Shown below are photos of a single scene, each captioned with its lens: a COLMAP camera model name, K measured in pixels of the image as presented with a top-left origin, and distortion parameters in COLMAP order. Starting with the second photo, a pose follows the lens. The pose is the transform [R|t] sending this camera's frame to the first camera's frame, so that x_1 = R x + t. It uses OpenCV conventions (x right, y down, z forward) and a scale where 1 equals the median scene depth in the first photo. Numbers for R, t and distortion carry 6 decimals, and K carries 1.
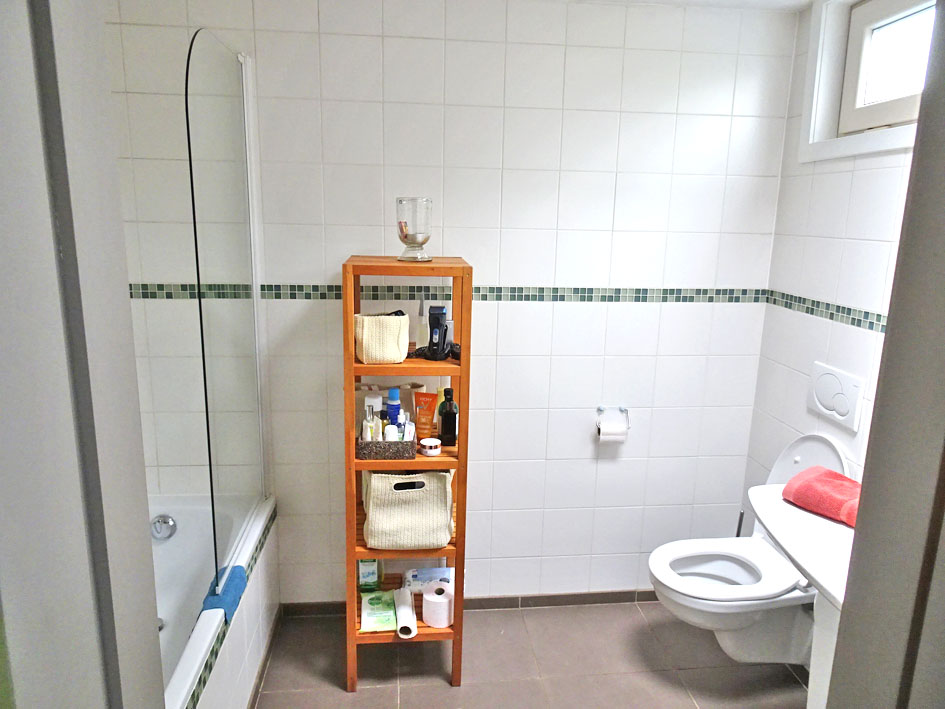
lens RADIAL K [[667.4, 0, 472.2], [0, 667.4, 354.8], [0, 0, 1]] dist [0.011955, -0.010852]
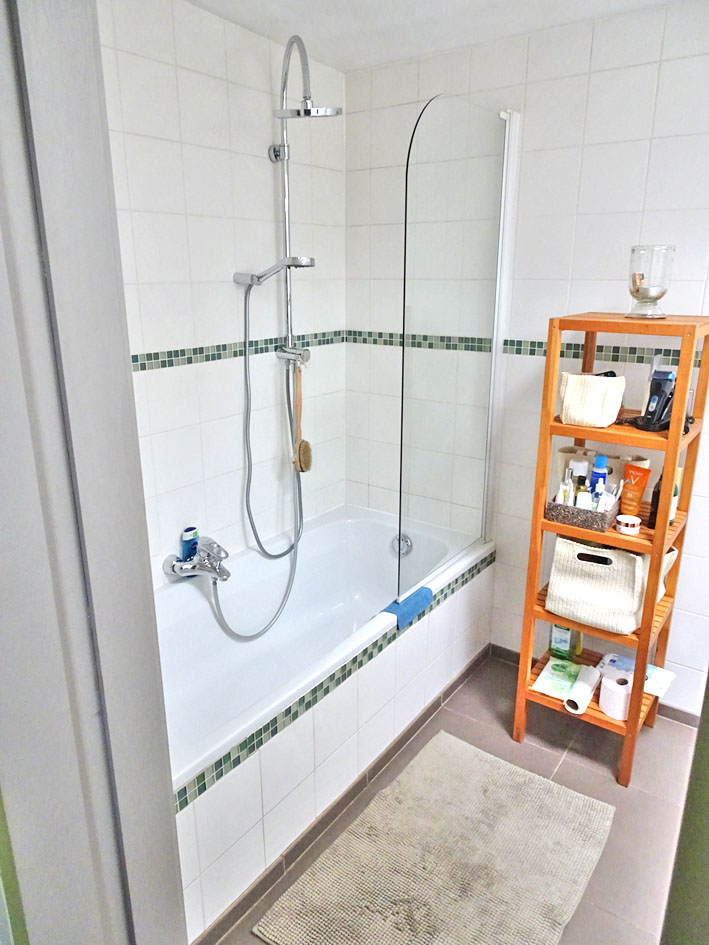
lens RADIAL K [[667.4, 0, 355.7], [0, 667.4, 473.0], [0, 0, 1]] dist [0.011955, -0.010852]
pose [[0.751011, 0.171055, -0.637748, 0.225118], [-0.125596, 0.985235, 0.116354, 0.008335], [0.648235, -0.007285, 0.761406, 0.060206]]
